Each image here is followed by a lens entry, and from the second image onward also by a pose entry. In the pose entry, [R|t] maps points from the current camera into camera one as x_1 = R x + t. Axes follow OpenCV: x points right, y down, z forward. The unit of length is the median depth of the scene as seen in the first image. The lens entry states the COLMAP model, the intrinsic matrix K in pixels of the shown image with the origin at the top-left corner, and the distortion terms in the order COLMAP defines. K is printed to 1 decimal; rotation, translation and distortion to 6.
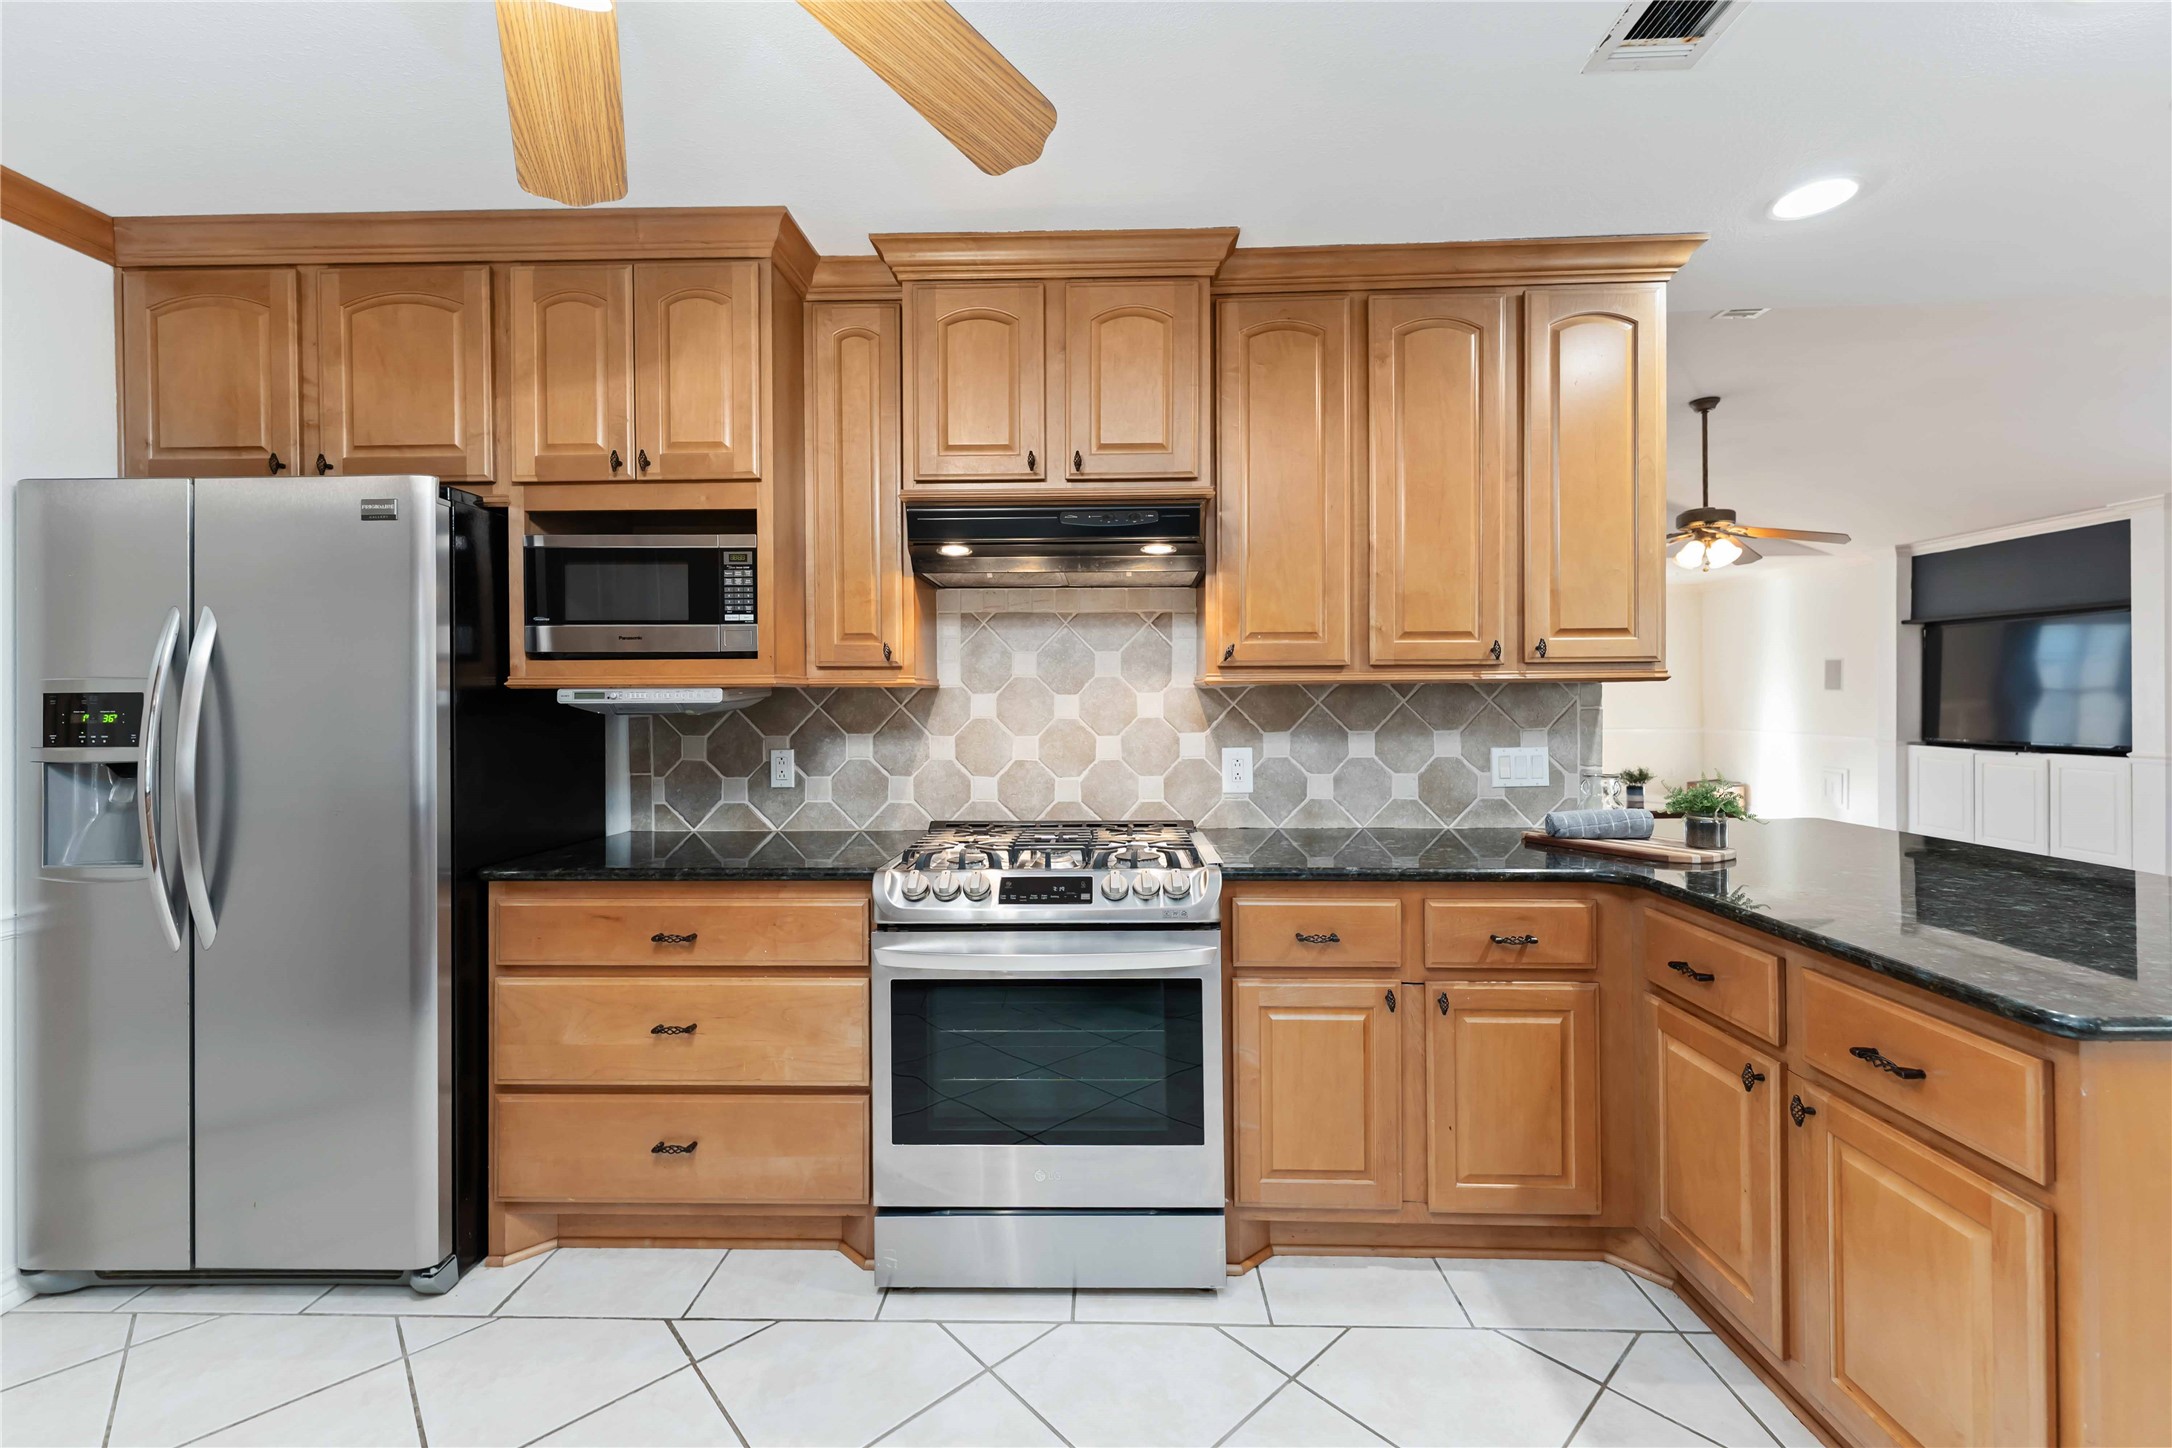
lens RADIAL K [[883.3, 0, 1091.0], [0, 883.3, 701.5], [0, 0, 1]] dist [-0.001602, -0.000721]
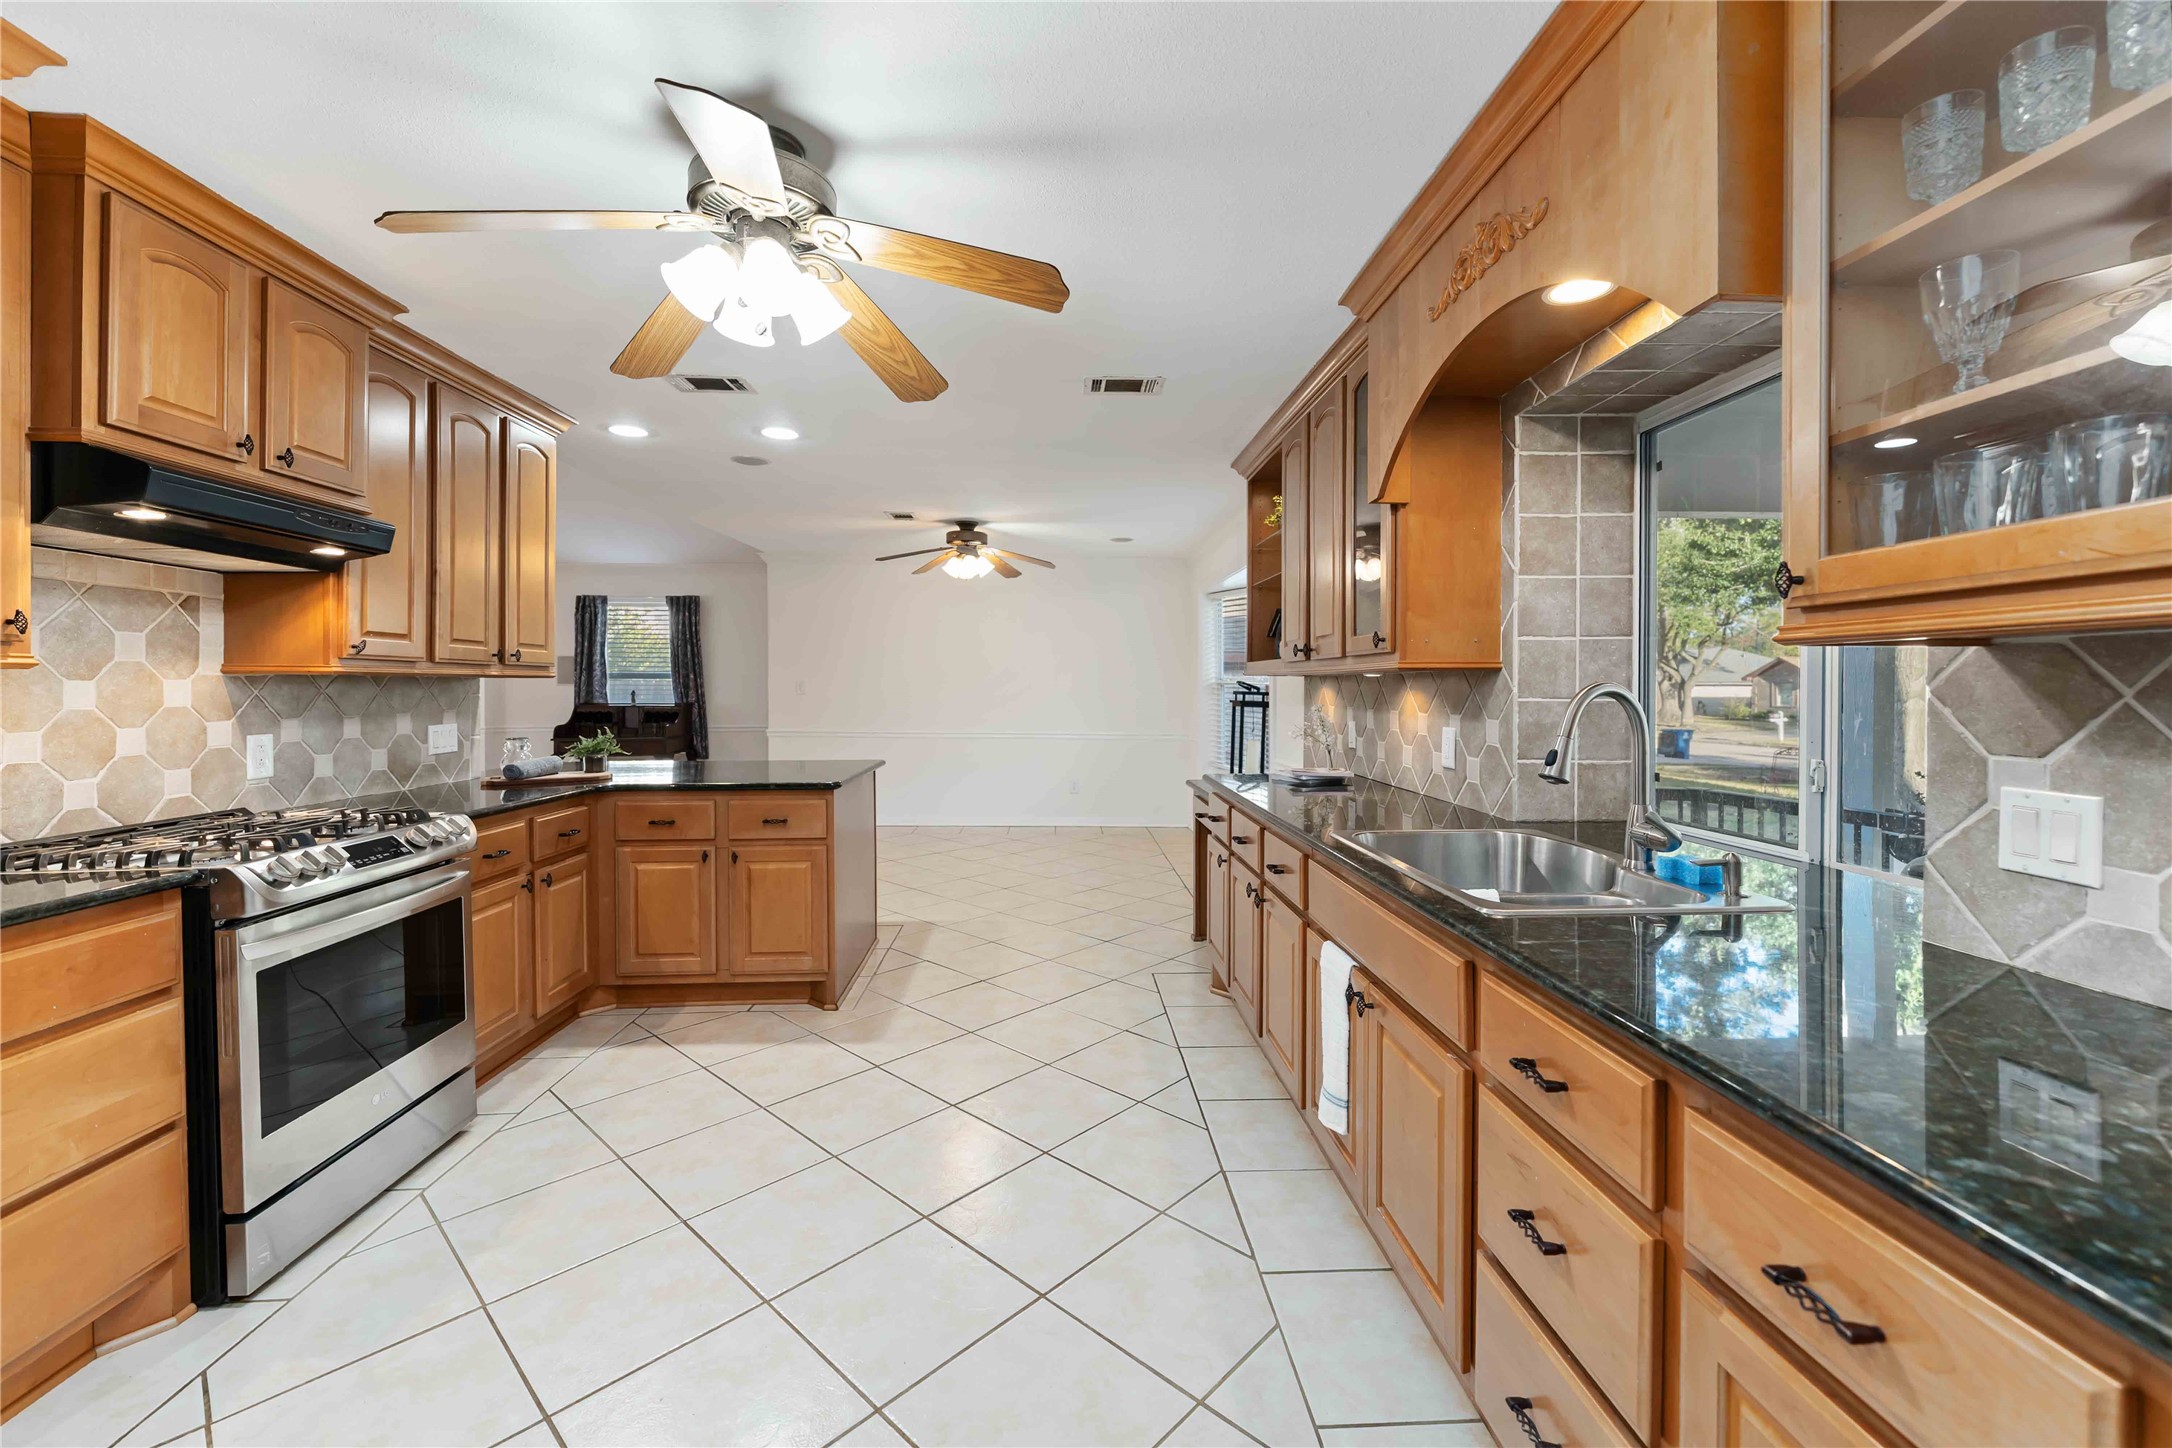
lens RADIAL K [[883.3, 0, 1086.1], [0, 883.3, 689.9], [0, 0, 1]] dist [-0.001602, -0.000721]
pose [[-0.078197, 0.004597, 0.996927, -0.931295], [0.003660, 0.999984, -0.004324, 0.008204], [-0.996931, 0.003310, -0.078213, 0.118694]]
